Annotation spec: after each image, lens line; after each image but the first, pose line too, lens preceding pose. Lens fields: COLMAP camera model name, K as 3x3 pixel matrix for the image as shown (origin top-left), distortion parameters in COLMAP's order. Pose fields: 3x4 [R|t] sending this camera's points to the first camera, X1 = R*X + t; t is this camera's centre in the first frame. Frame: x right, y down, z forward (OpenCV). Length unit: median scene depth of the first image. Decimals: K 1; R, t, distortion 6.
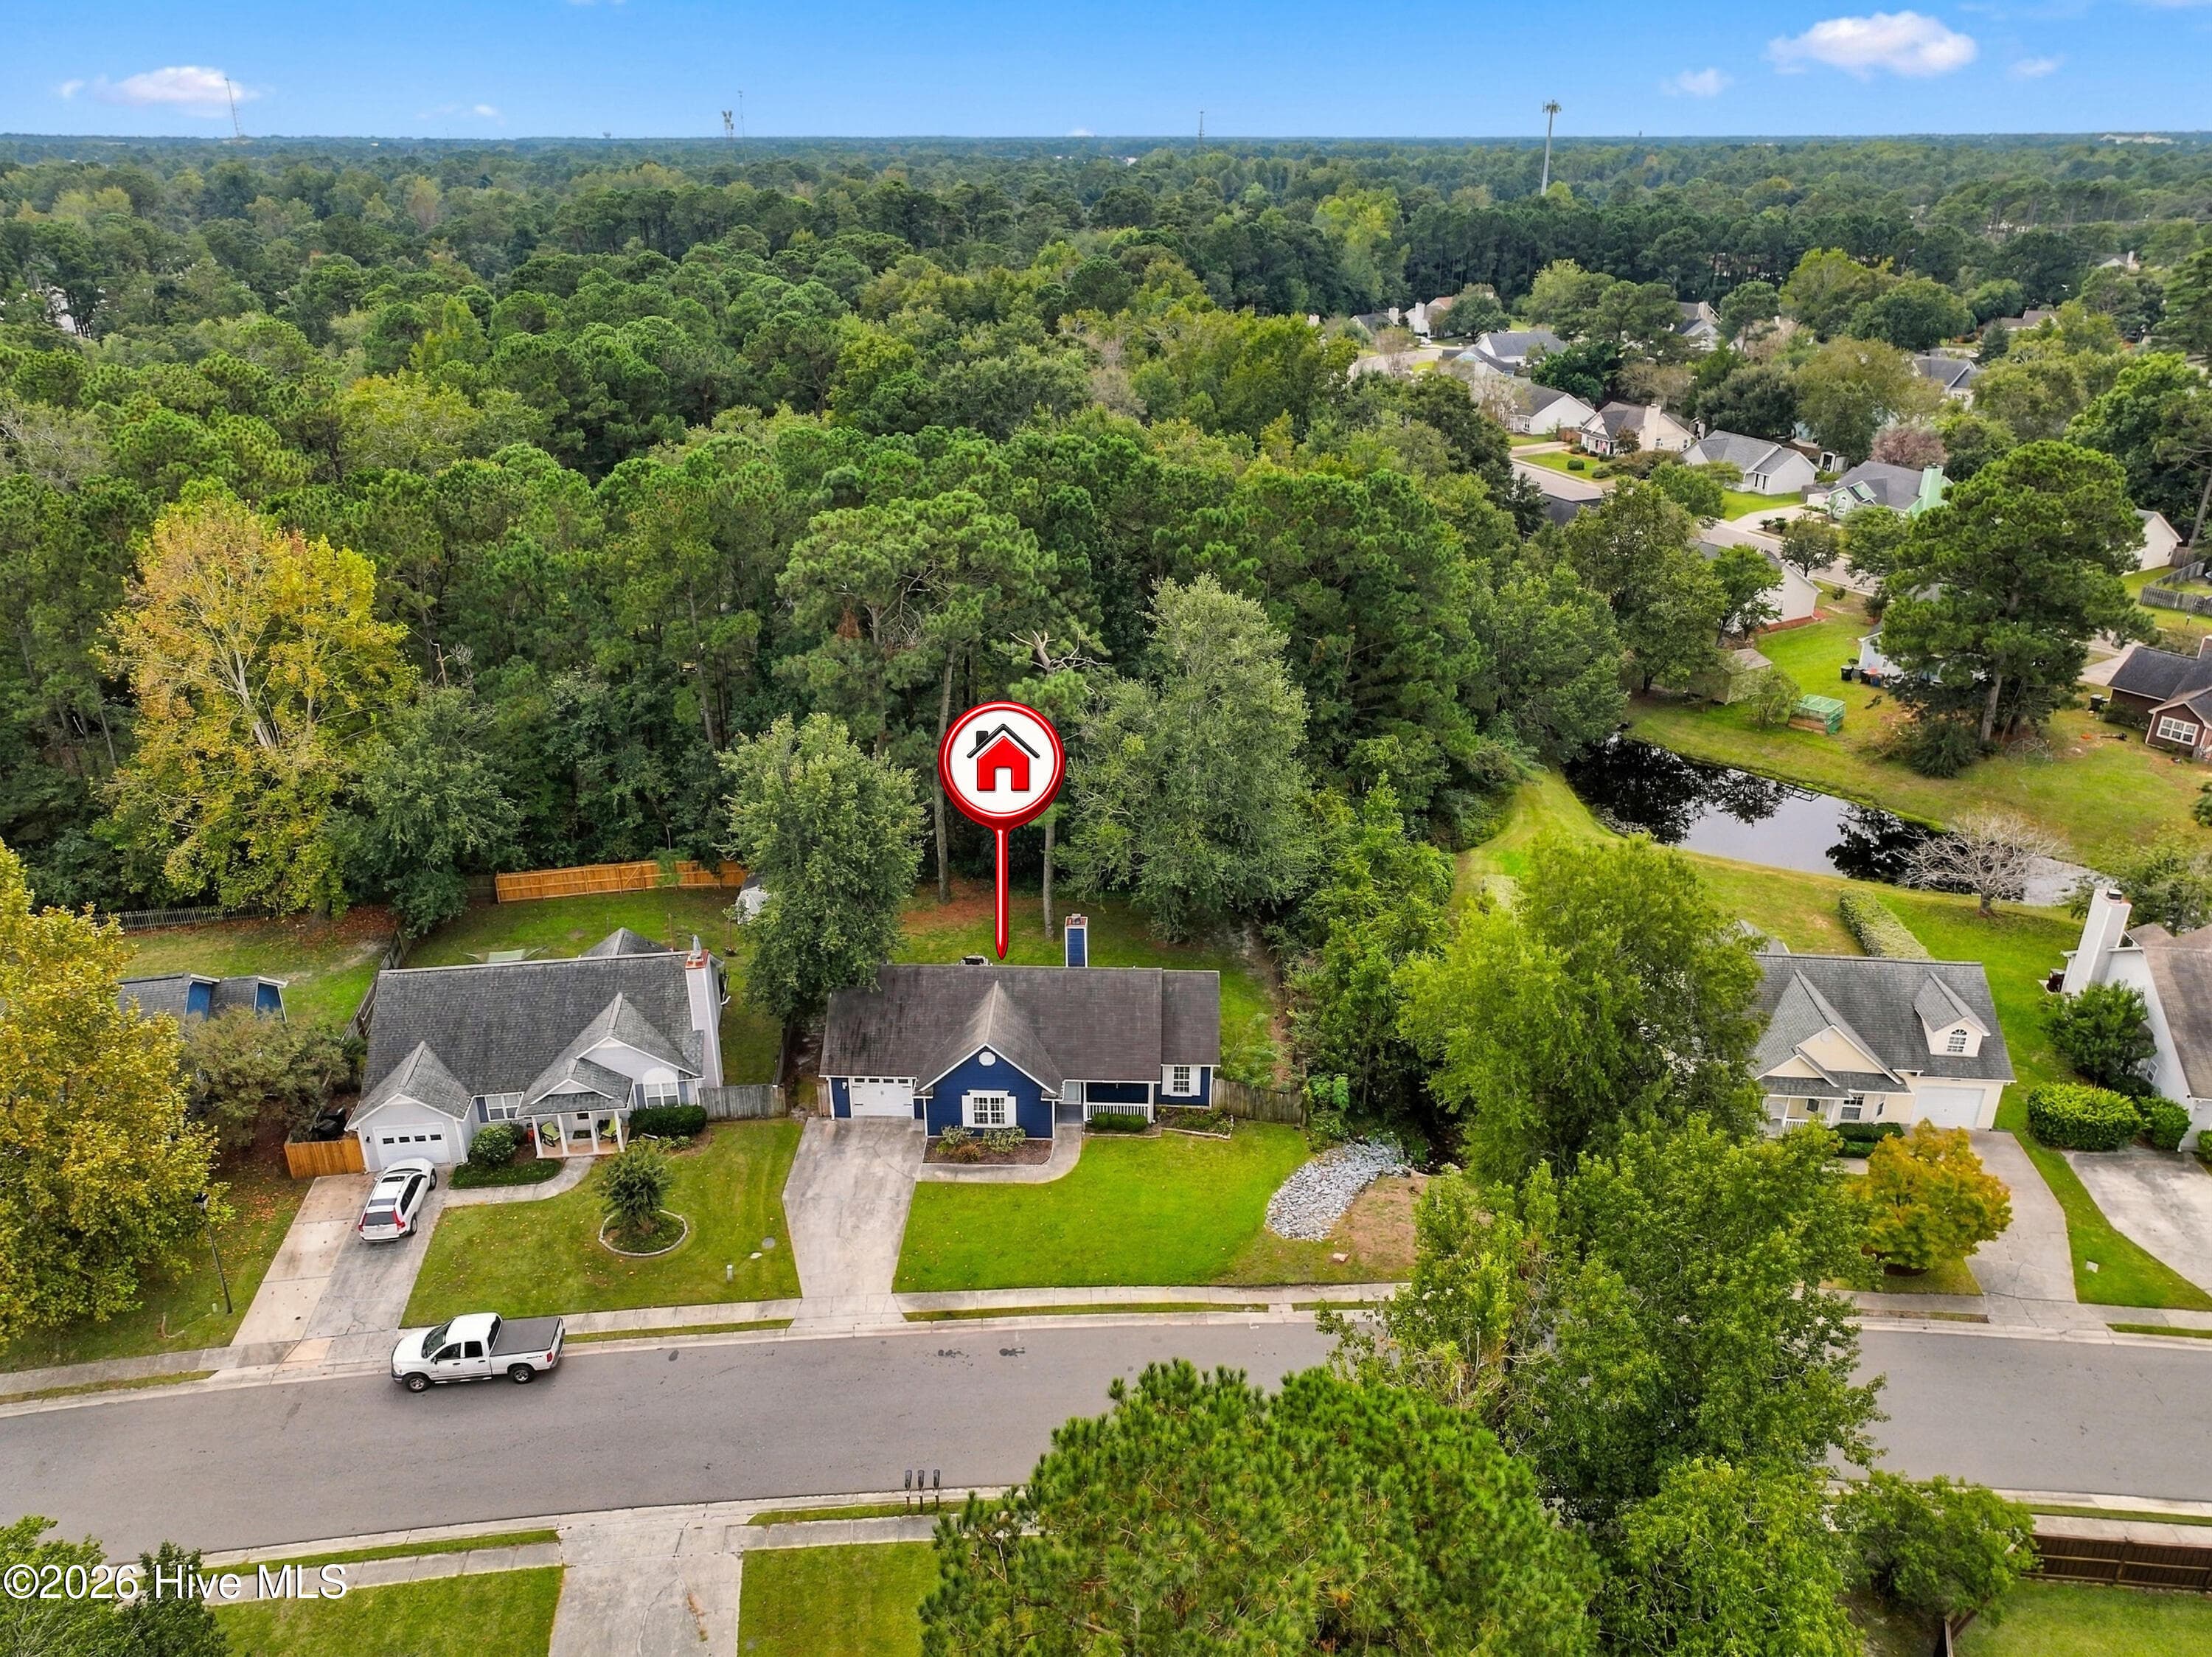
lens RADIAL K [[1580.6, 0, 1106.0], [0, 1580.6, 828.5], [0, 0, 1]] dist [-0.001267, 0.019306]
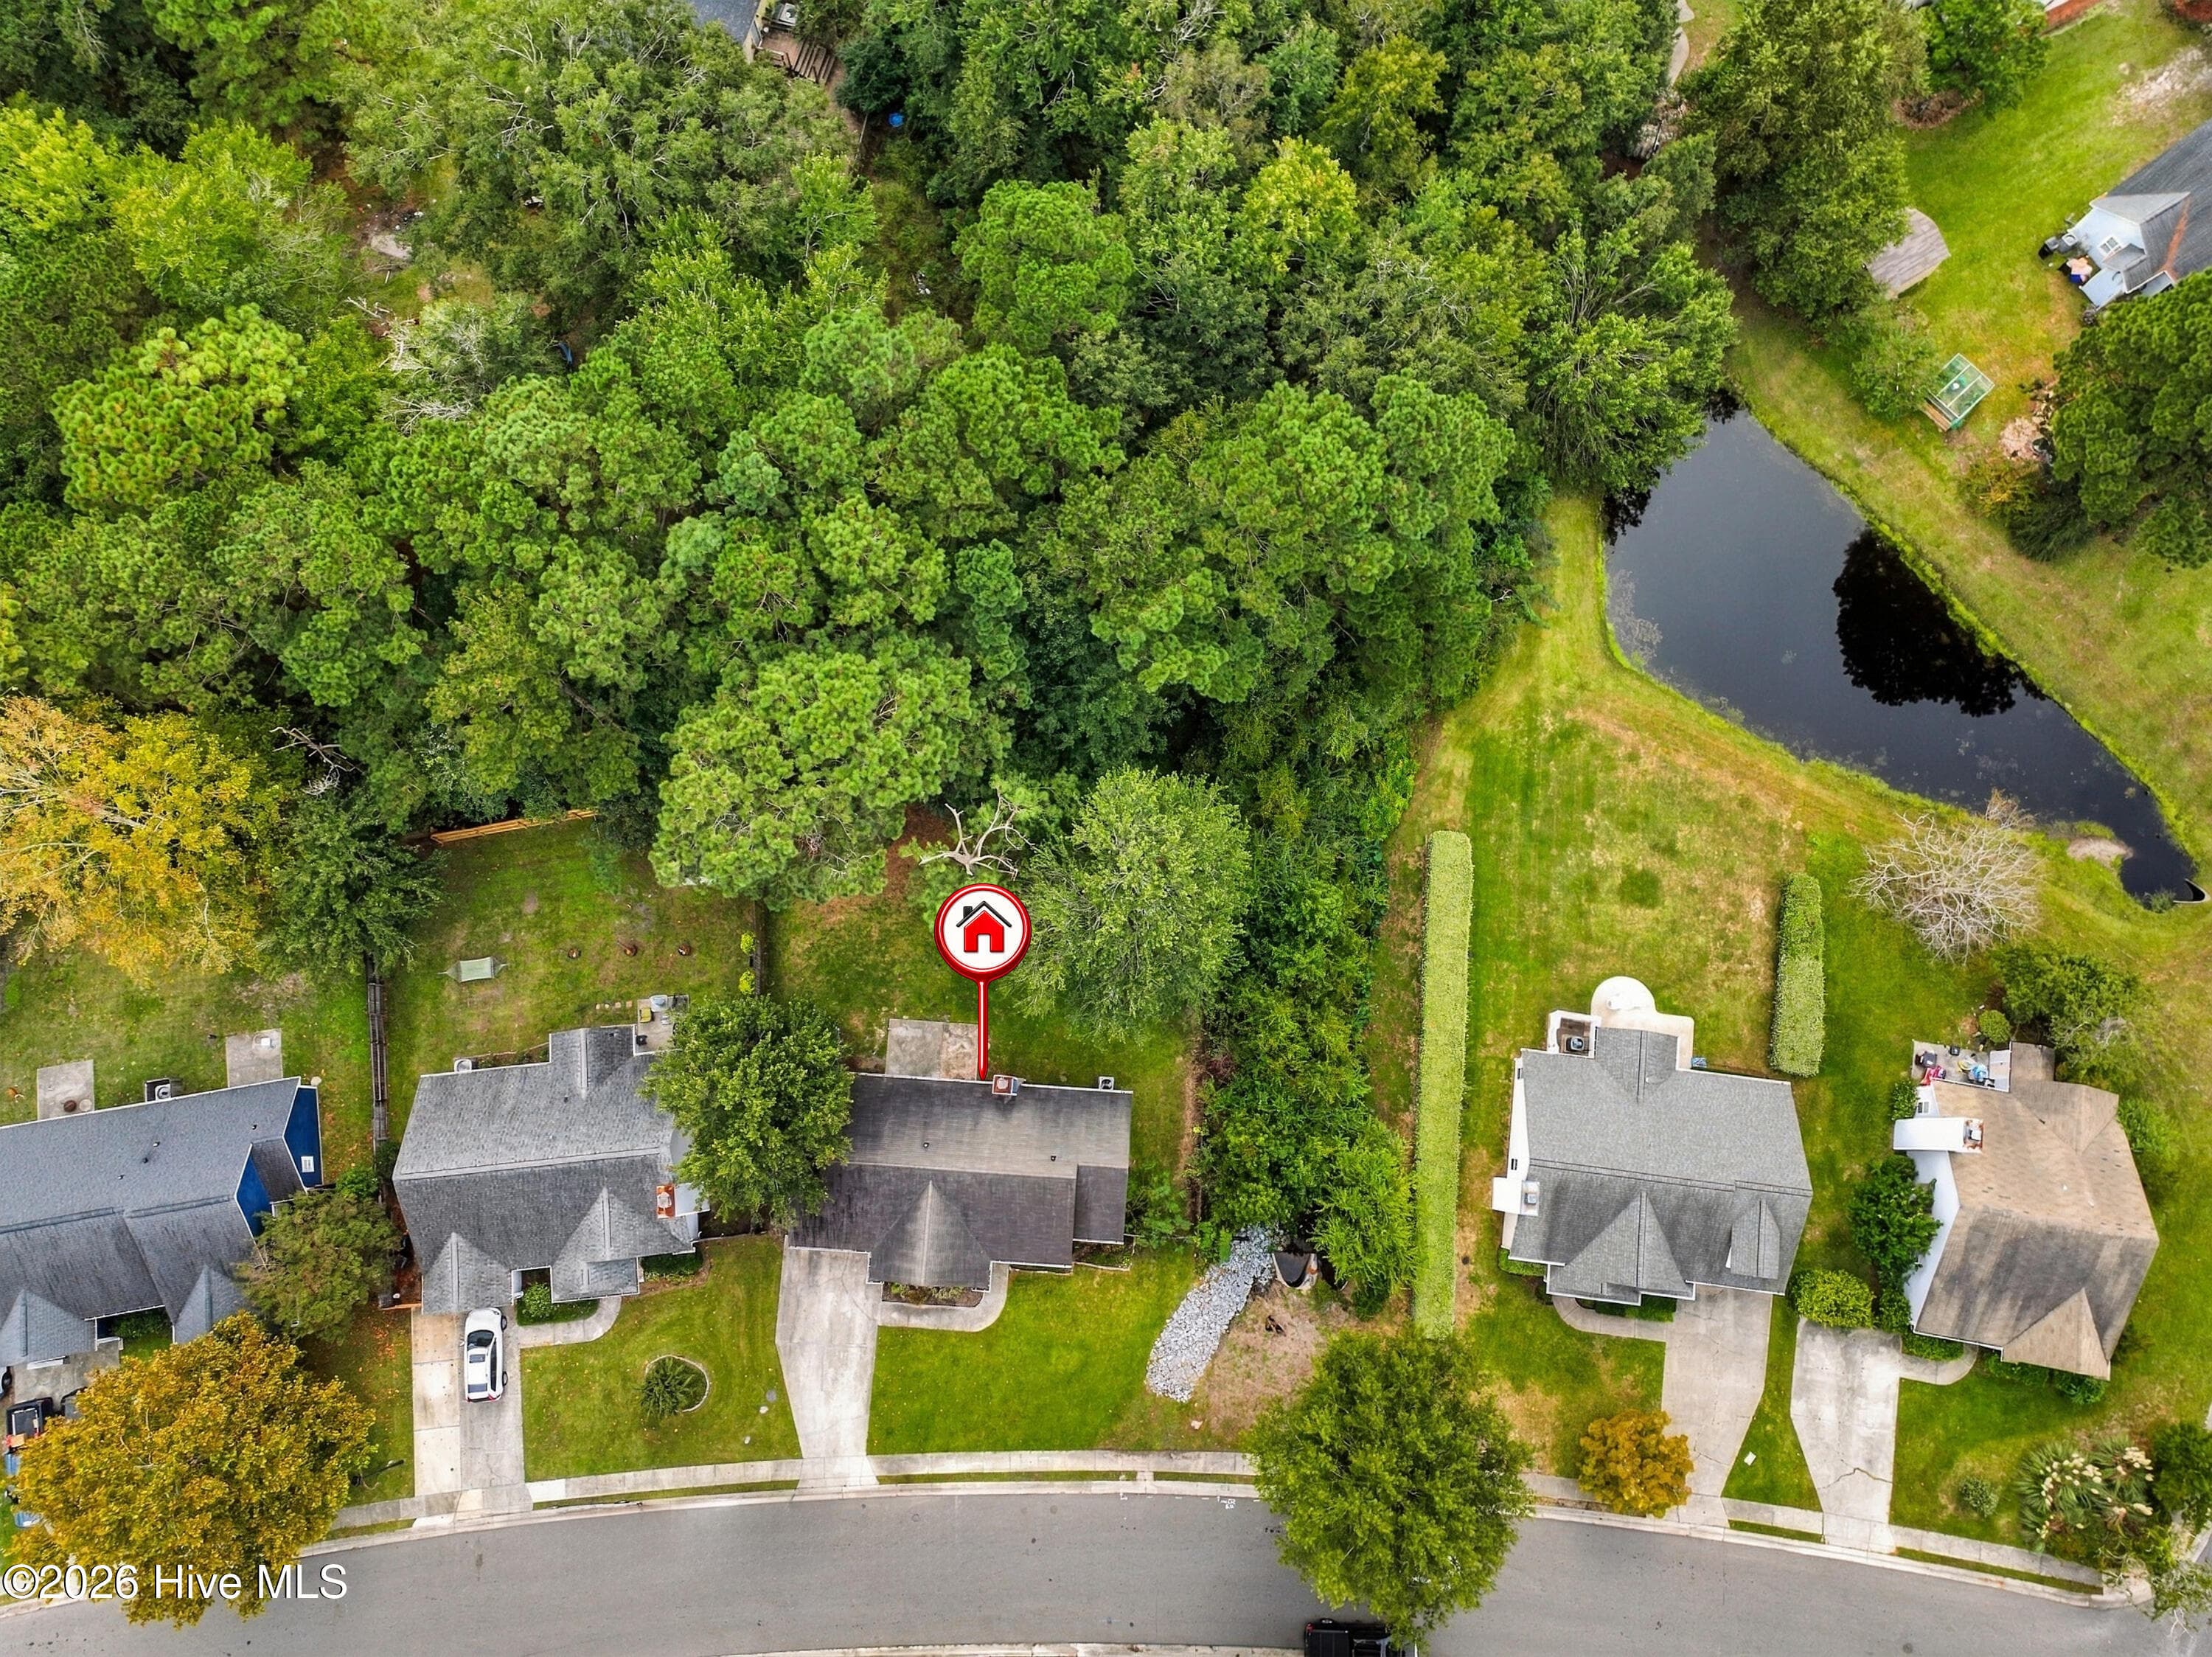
lens RADIAL K [[1526.8, 0, 1098.4], [0, 1526.8, 948.5], [0, 0, 1]] dist [0.002757, 0.002993]
pose [[0.999412, 0.031157, -0.014338, 0.065865], [-0.005898, 0.567942, 0.823048, -0.960155], [0.033787, -0.822479, 0.567791, 0.553002]]
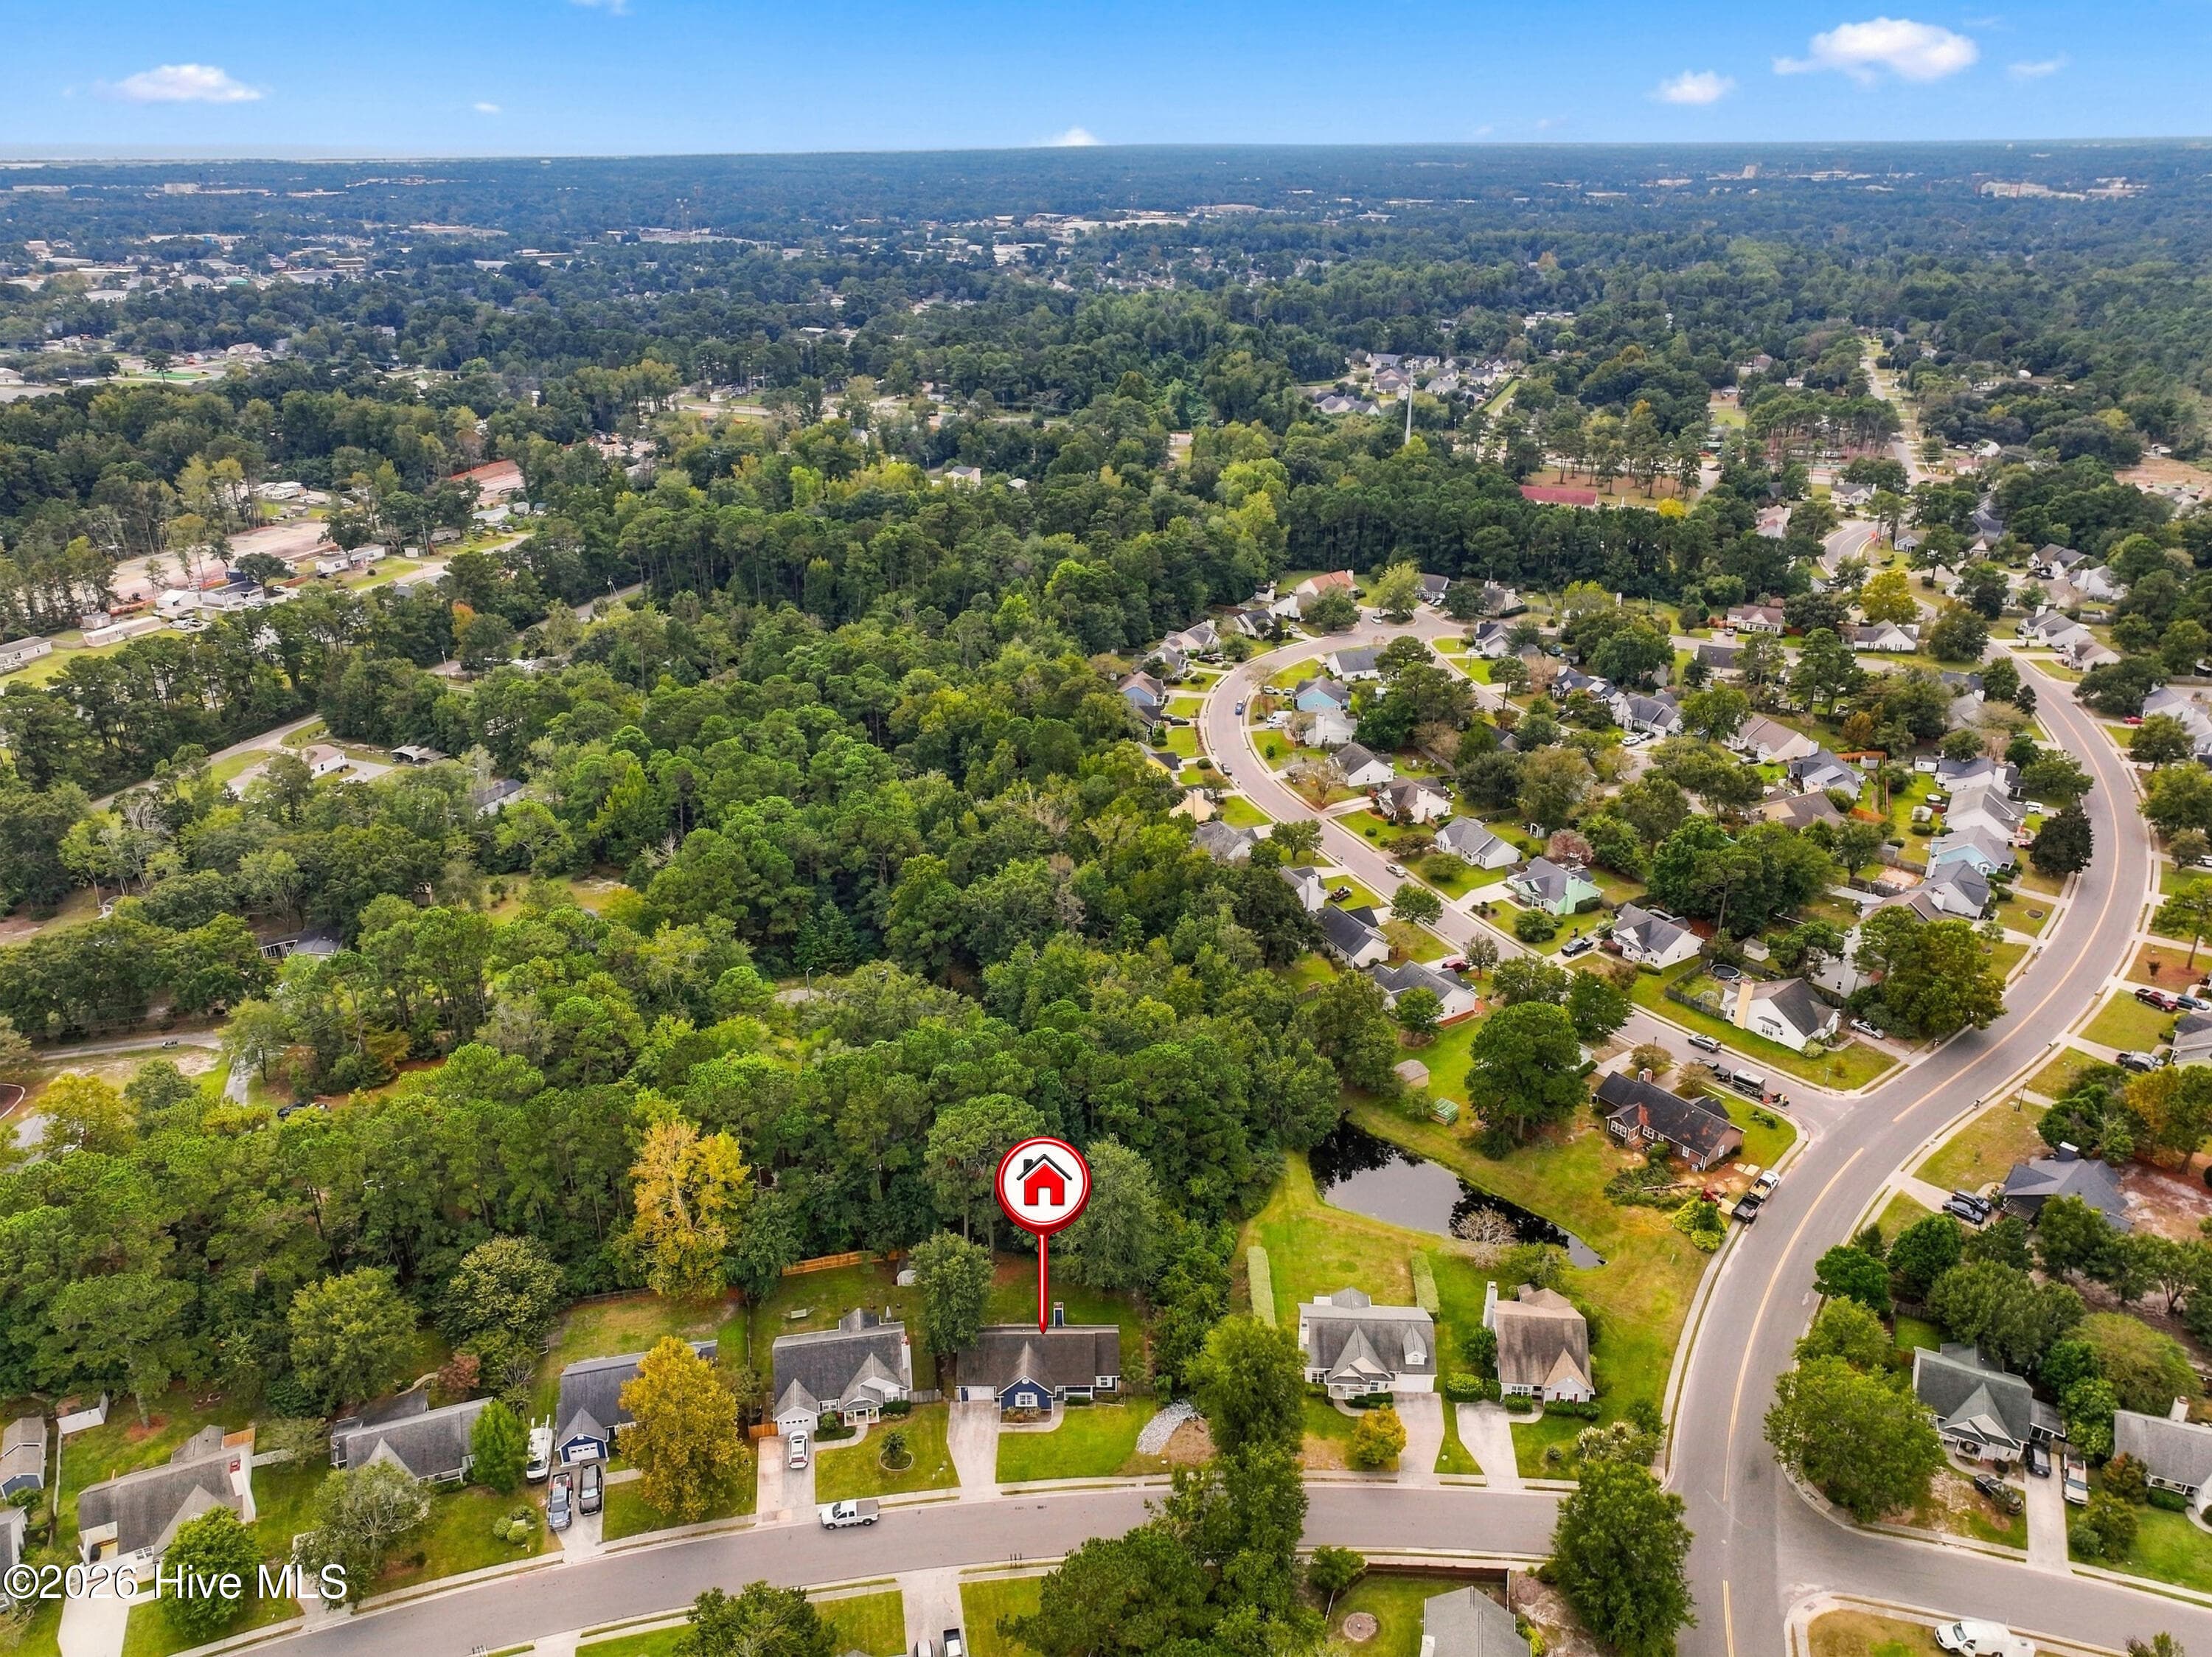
lens RADIAL K [[1580.6, 0, 1106.0], [0, 1580.6, 828.5], [0, 0, 1]] dist [-0.001267, 0.019306]
pose [[0.999244, -0.018071, 0.034434, -0.018576], [0.018089, 0.999836, -0.000223, -0.730410], [-0.034424, 0.000846, 0.999407, -1.515236]]
